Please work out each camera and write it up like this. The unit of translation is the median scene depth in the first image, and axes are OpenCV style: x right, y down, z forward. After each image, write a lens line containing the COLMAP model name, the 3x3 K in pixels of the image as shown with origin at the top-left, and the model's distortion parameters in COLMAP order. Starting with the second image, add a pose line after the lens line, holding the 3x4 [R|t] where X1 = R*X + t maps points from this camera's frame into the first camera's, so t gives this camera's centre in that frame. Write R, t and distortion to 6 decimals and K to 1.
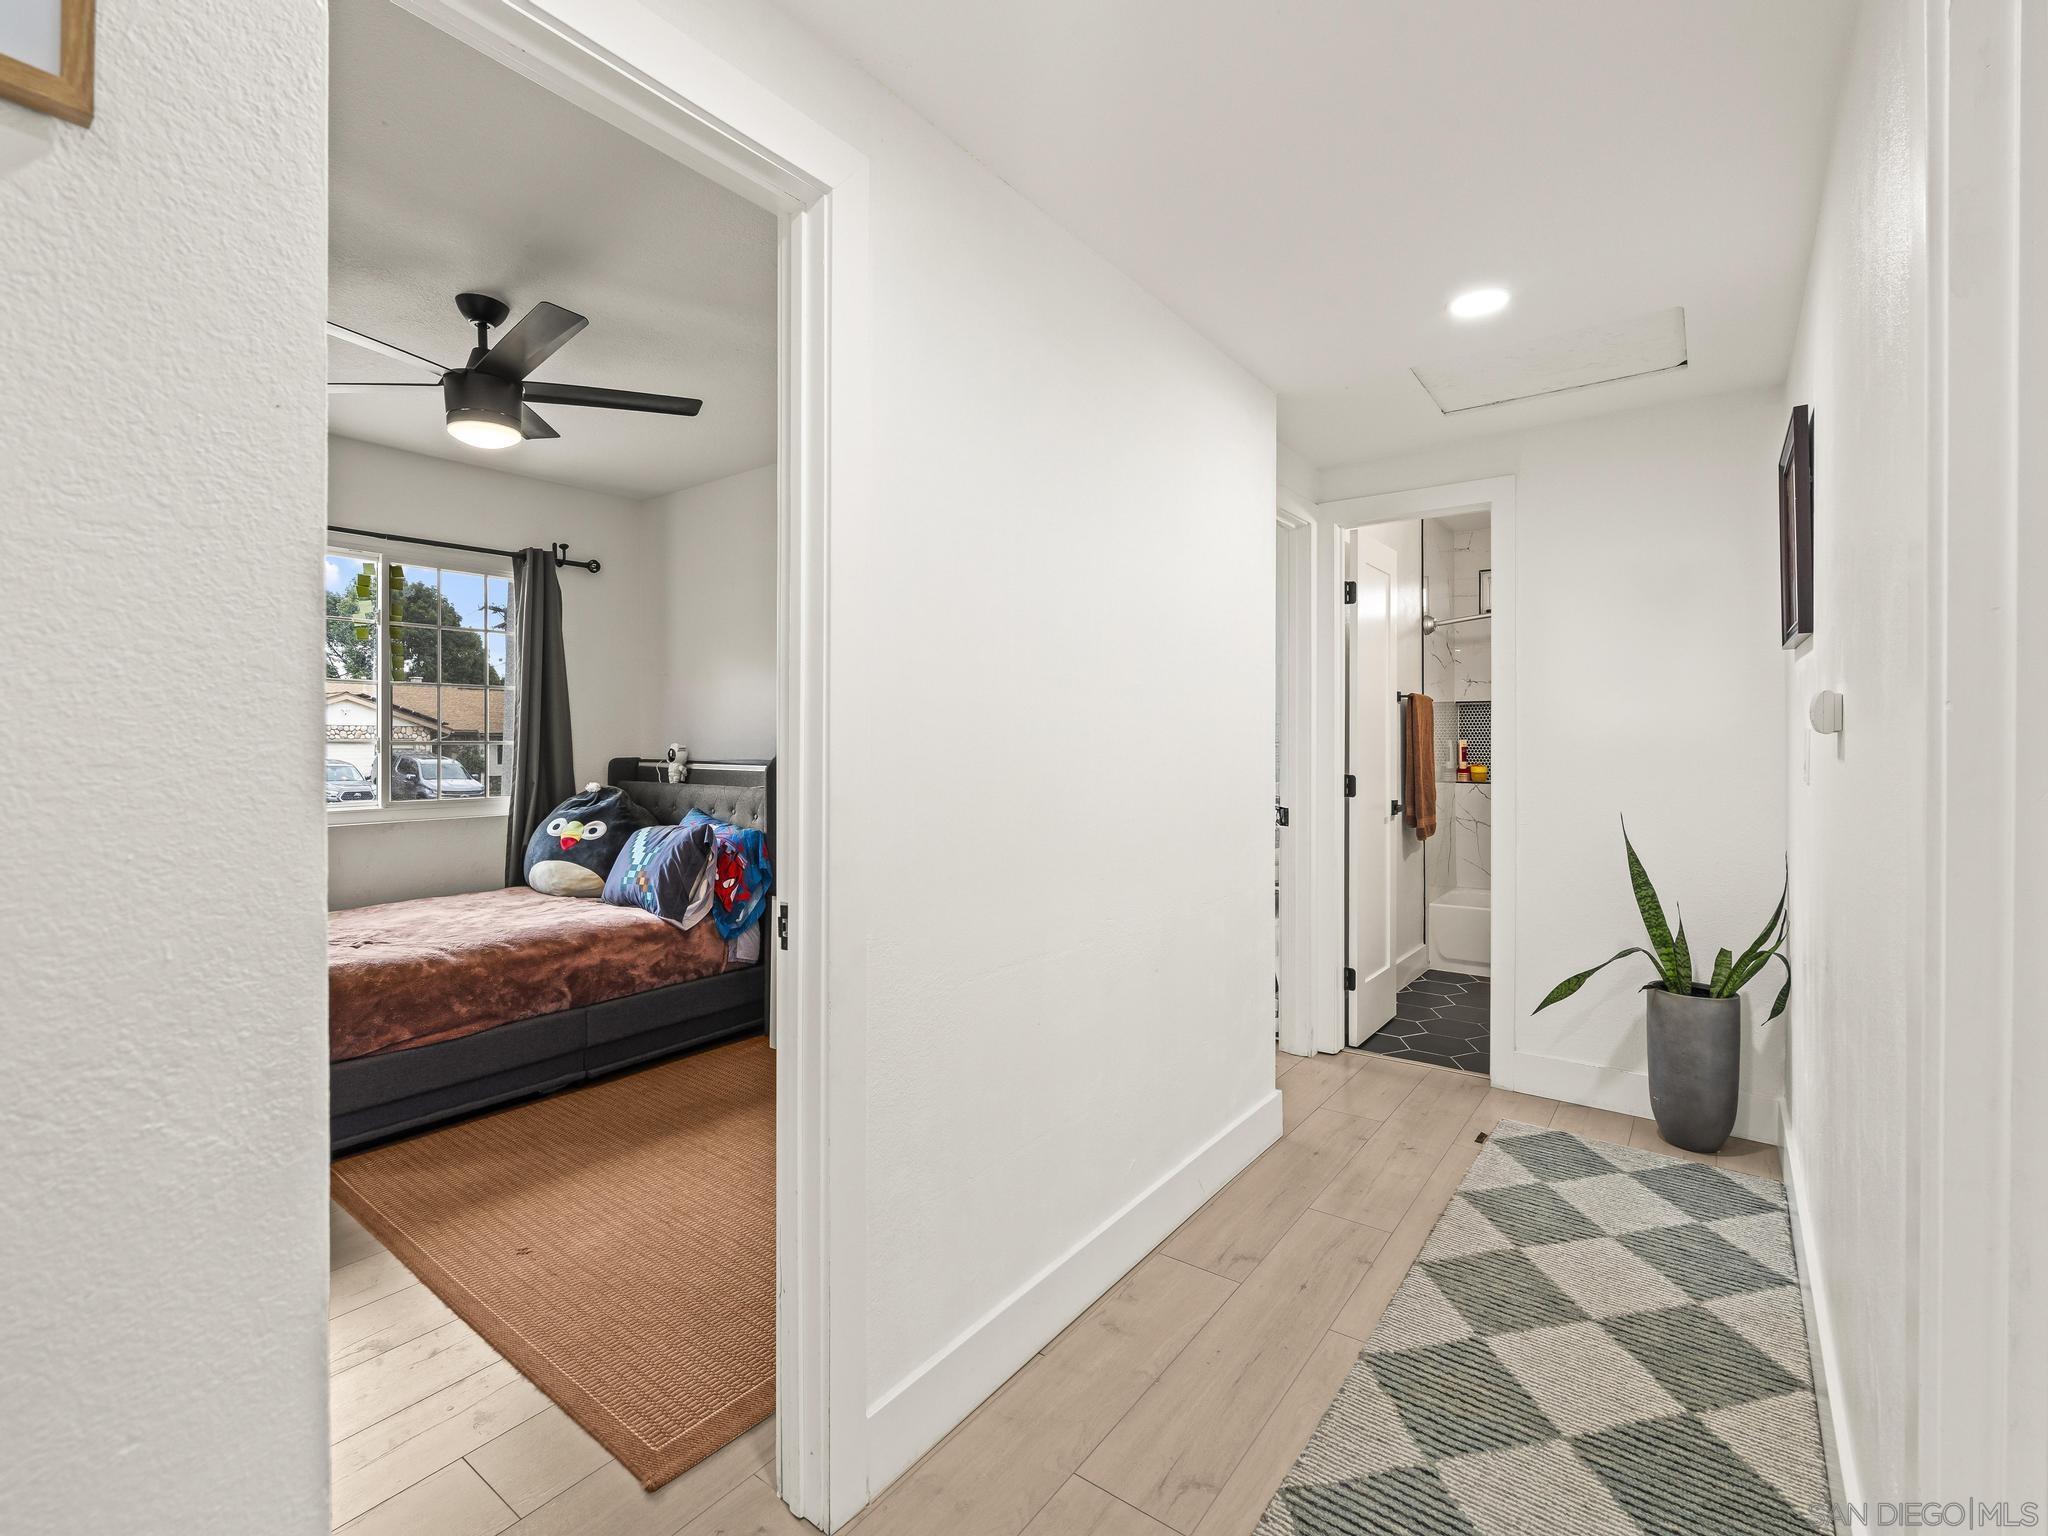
lens RADIAL K [[930.6, 0, 1023.4], [0, 930.6, 728.0], [0, 0, 1]] dist [-0.001701, 0.000003]
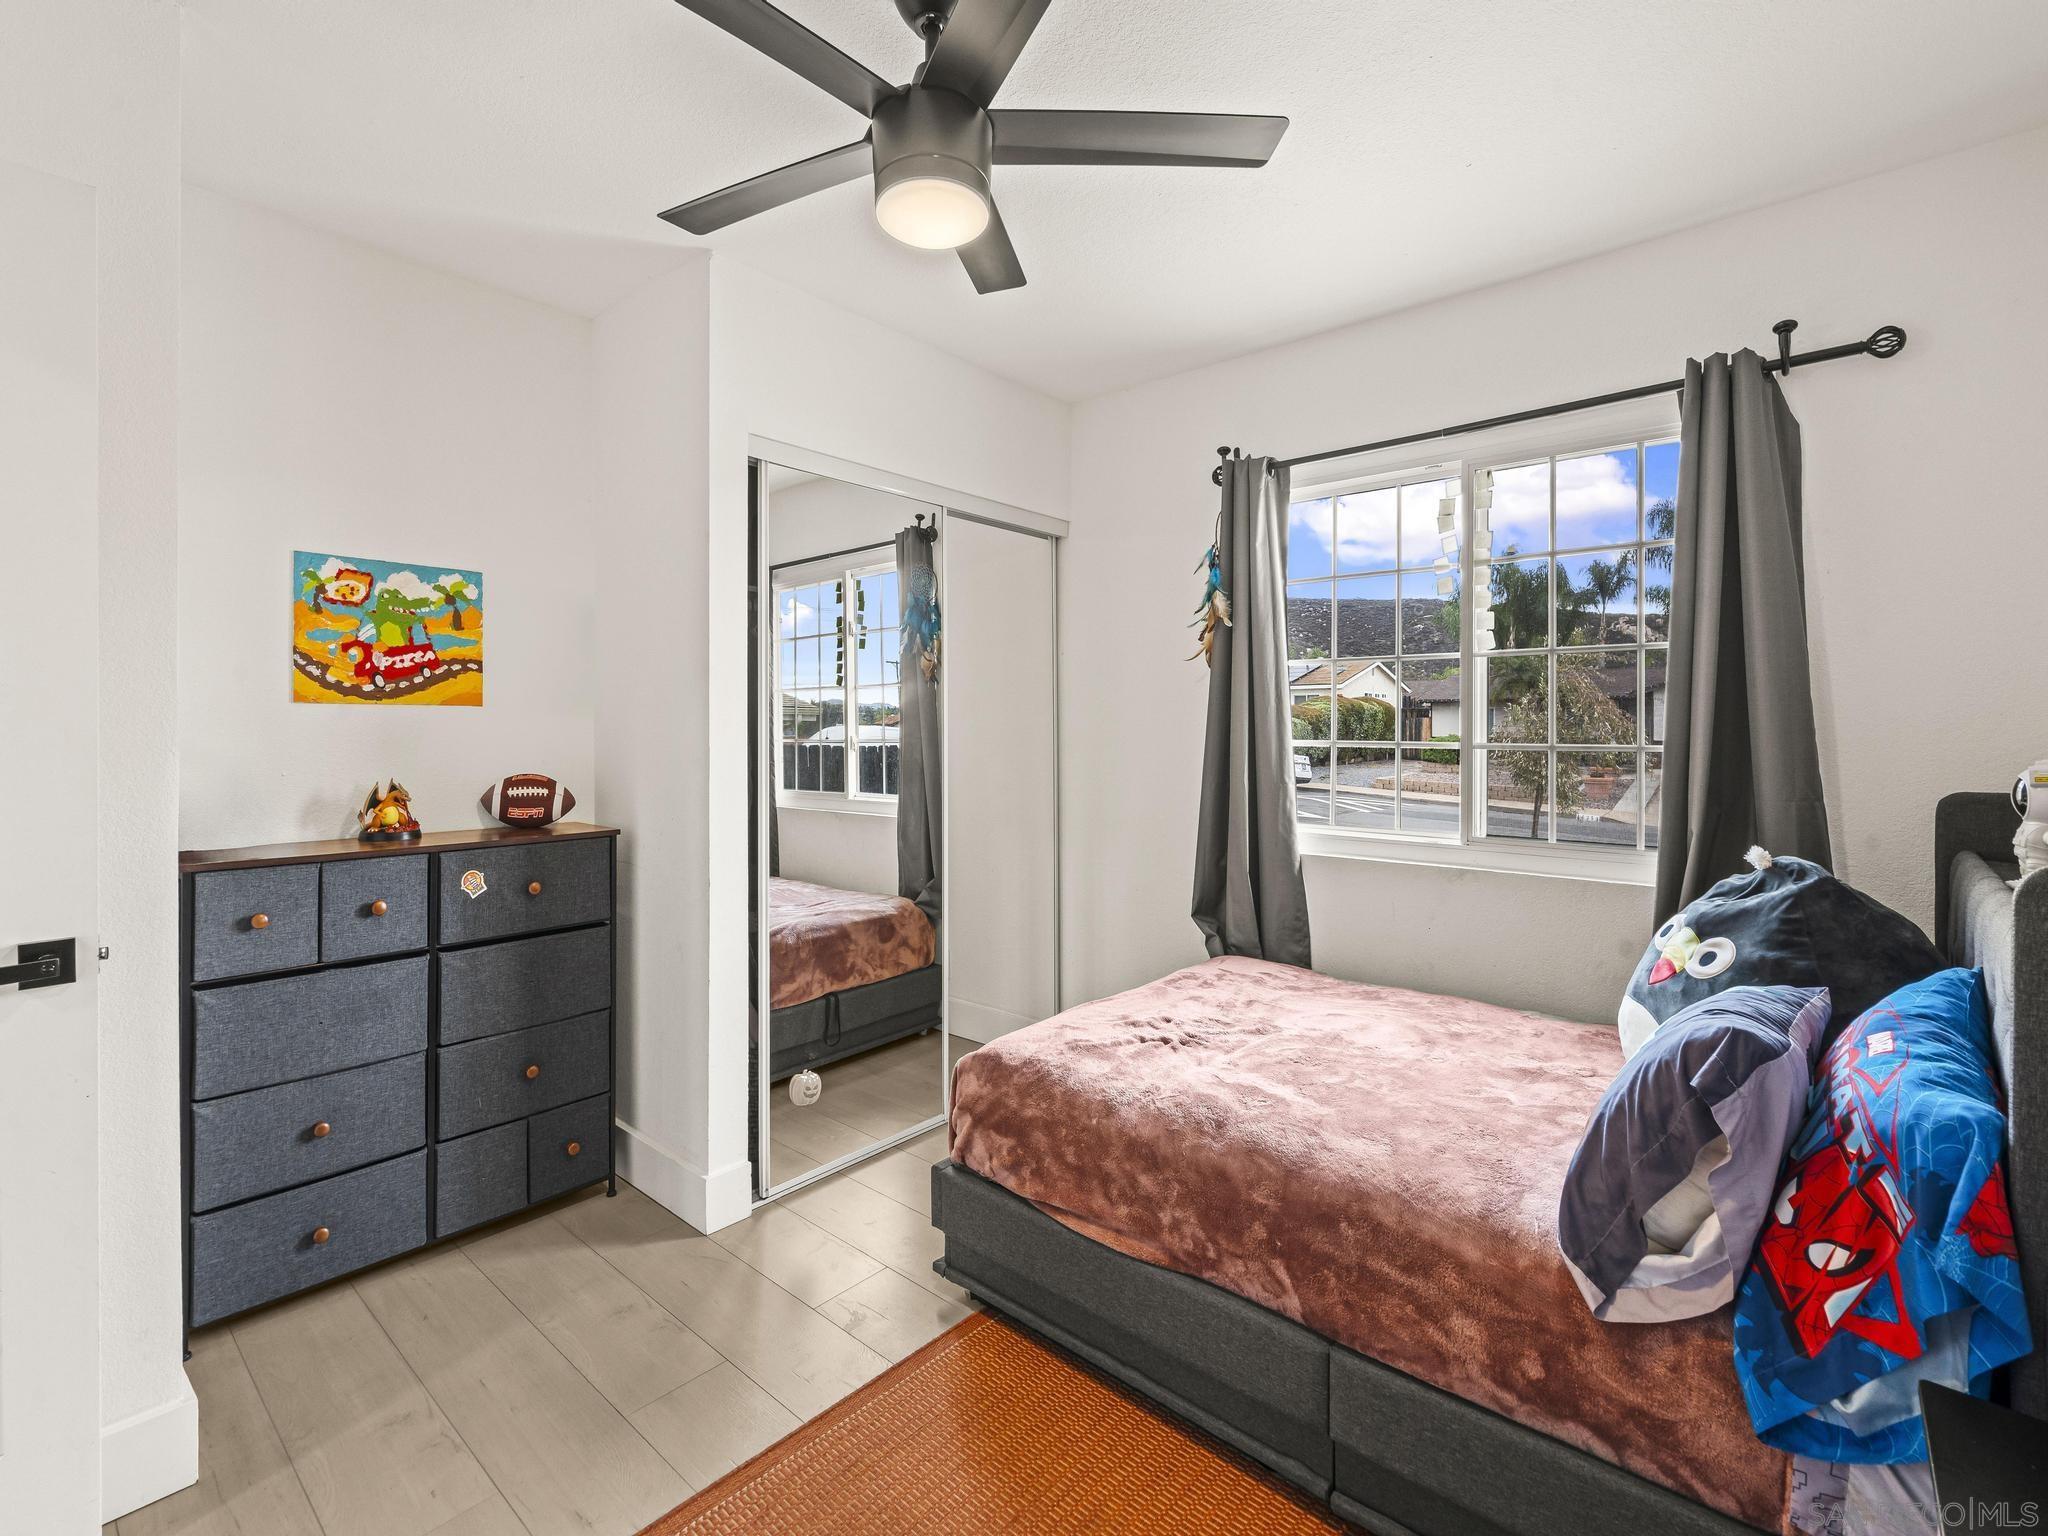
lens RADIAL K [[930.6, 0, 1023.4], [0, 930.6, 728.0], [0, 0, 1]] dist [-0.001701, 0.000003]
pose [[-0.064001, 0.001172, -0.997949, -0.011687], [0.010908, 0.999940, 0.000474, -0.000686], [0.997890, -0.010856, -0.064010, 0.771495]]
